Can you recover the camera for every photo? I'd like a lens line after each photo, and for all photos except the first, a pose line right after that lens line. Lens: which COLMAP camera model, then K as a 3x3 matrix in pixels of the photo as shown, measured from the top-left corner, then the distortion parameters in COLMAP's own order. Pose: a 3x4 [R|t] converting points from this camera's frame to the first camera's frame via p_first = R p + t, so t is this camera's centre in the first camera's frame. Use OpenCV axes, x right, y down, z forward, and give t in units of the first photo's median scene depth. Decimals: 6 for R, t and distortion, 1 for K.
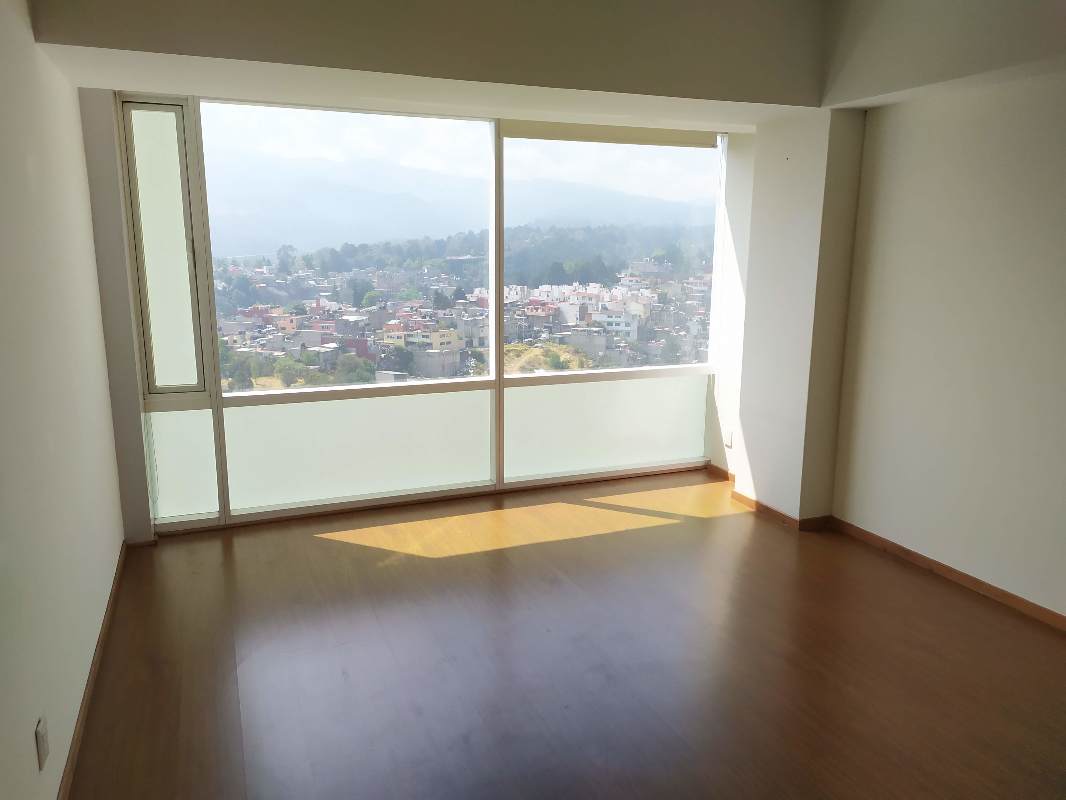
lens RADIAL K [[791.5, 0, 538.0], [0, 791.5, 400.7], [0, 0, 1]] dist [0.032263, -0.003666]
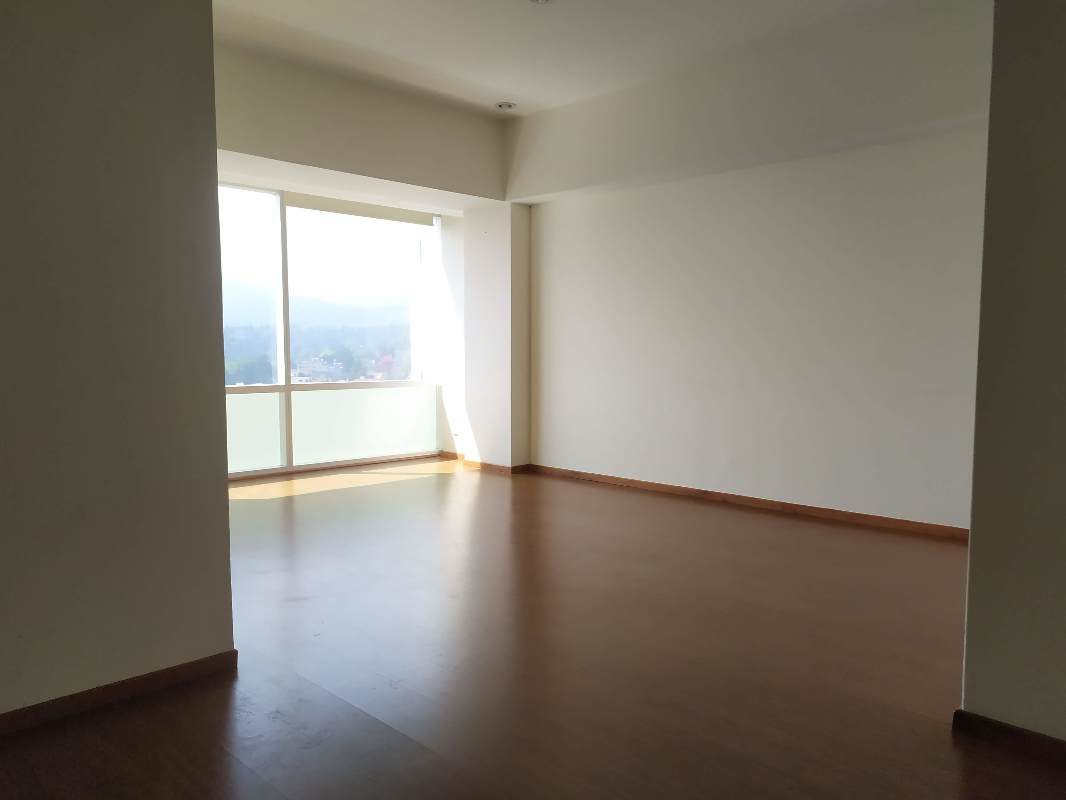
lens RADIAL K [[791.5, 0, 536.9], [0, 791.5, 400.5], [0, 0, 1]] dist [0.032263, -0.003666]
pose [[0.919139, -0.028254, 0.392918, -0.187132], [0.076289, 0.991309, -0.107175, 0.171746], [-0.386475, 0.128484, 0.913307, -0.353127]]
